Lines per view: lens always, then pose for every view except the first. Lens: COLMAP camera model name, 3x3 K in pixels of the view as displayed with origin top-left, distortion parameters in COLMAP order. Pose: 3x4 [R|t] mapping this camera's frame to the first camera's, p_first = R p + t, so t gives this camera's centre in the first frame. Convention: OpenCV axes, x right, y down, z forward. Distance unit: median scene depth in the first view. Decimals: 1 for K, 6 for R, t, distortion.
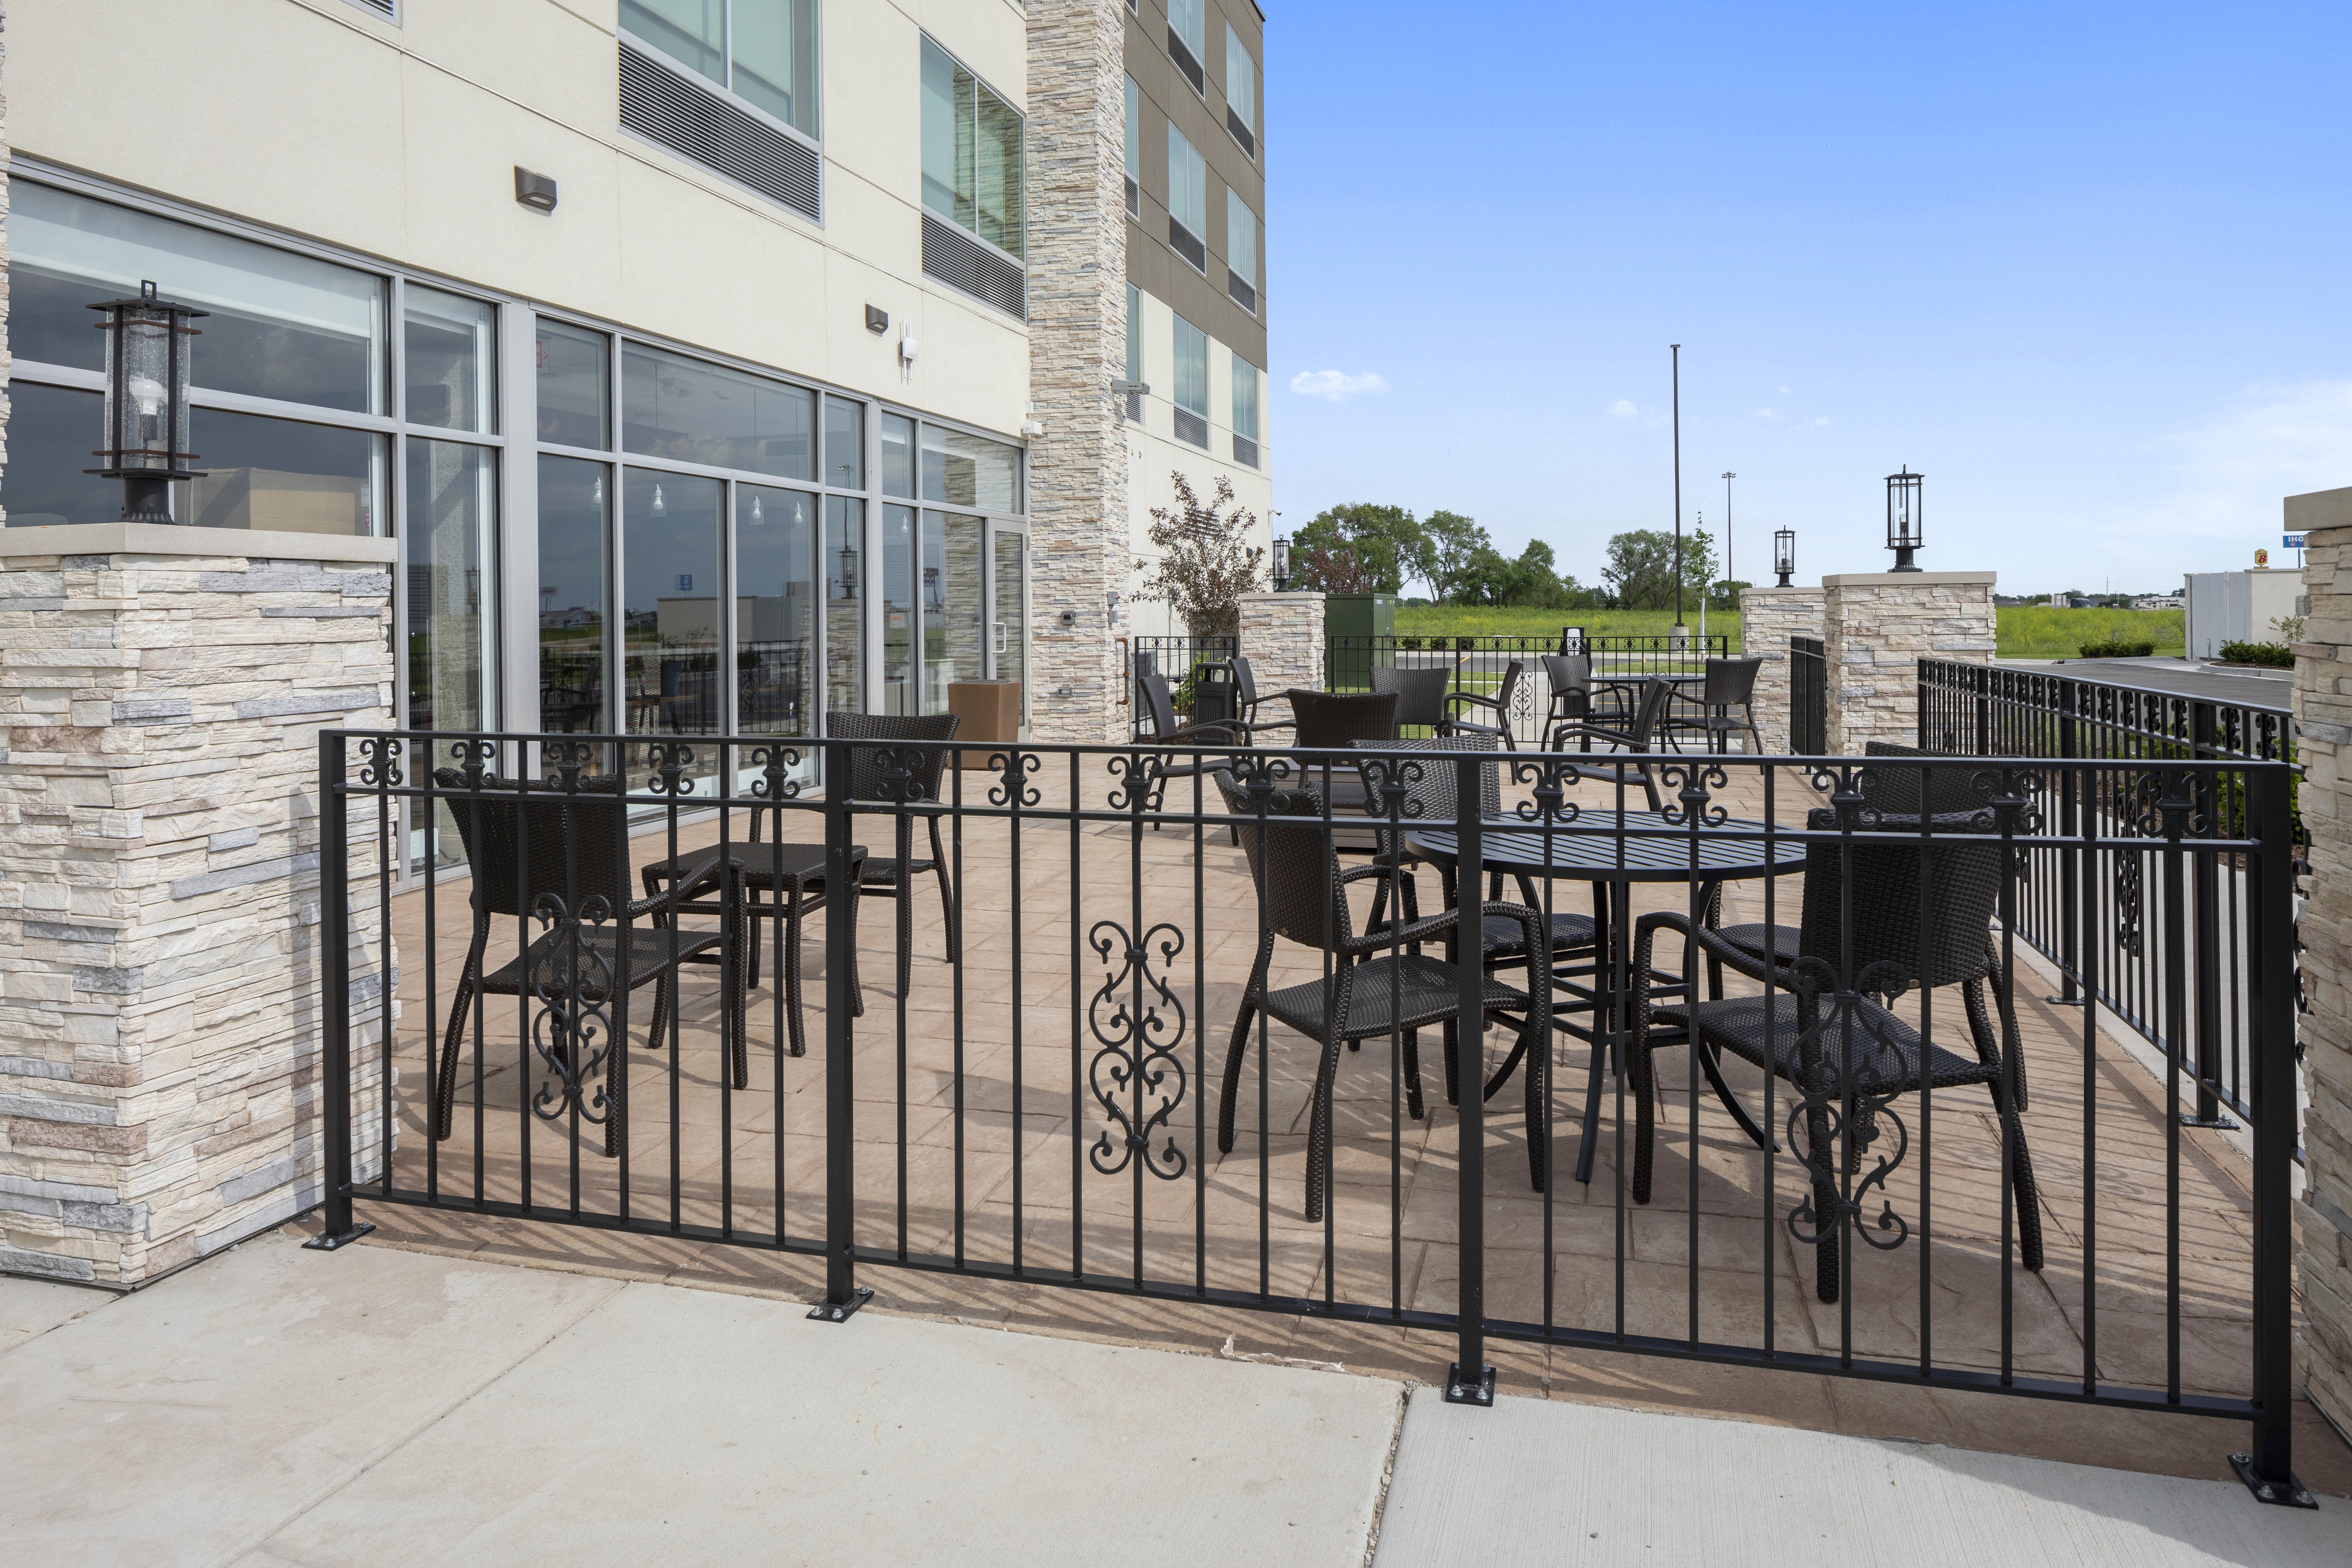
lens RADIAL K [[1641.4, 0, 1176.0], [0, 1641.4, 784.0], [0, 0, 1]] dist [-0.000049, -0.000263]
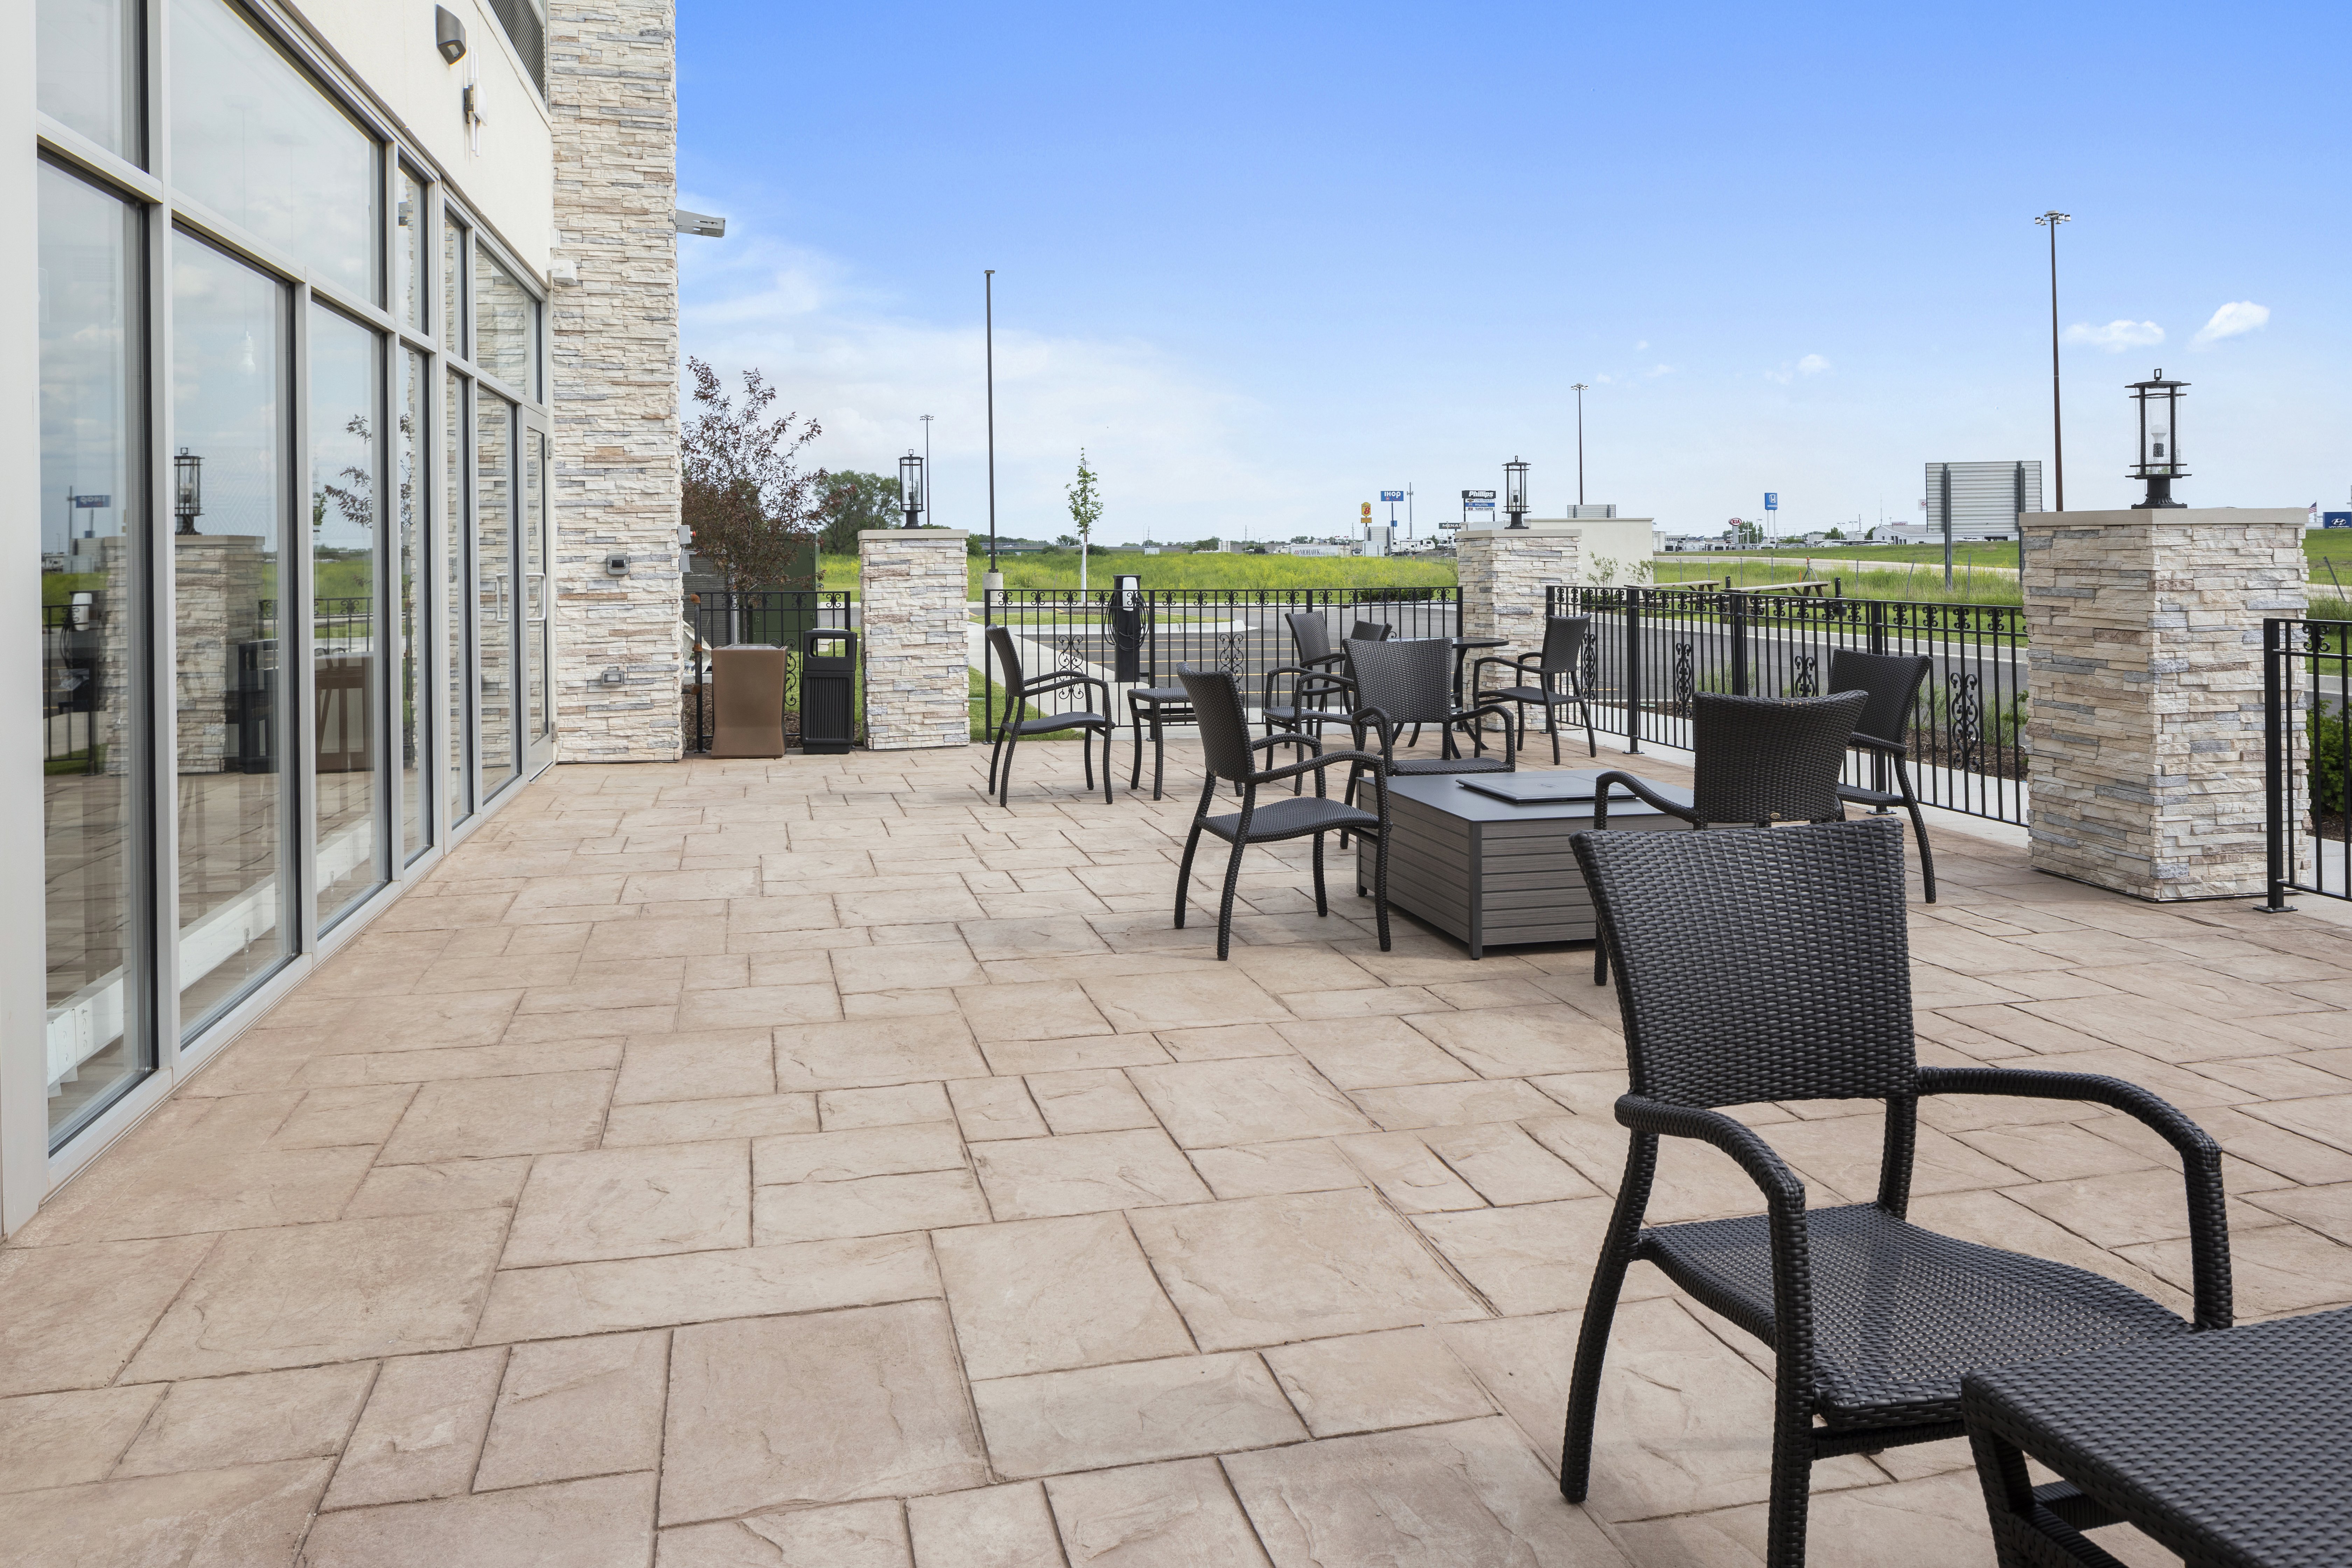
lens RADIAL K [[1717.5, 0, 1174.9], [0, 1717.5, 651.7], [0, 0, 1]] dist [-0.000499, -0.000303]
pose [[0.875485, -0.024192, 0.482639, -0.205109], [0.047735, 0.998191, -0.036556, -0.031751], [-0.480881, 0.055043, 0.875056, 0.303443]]
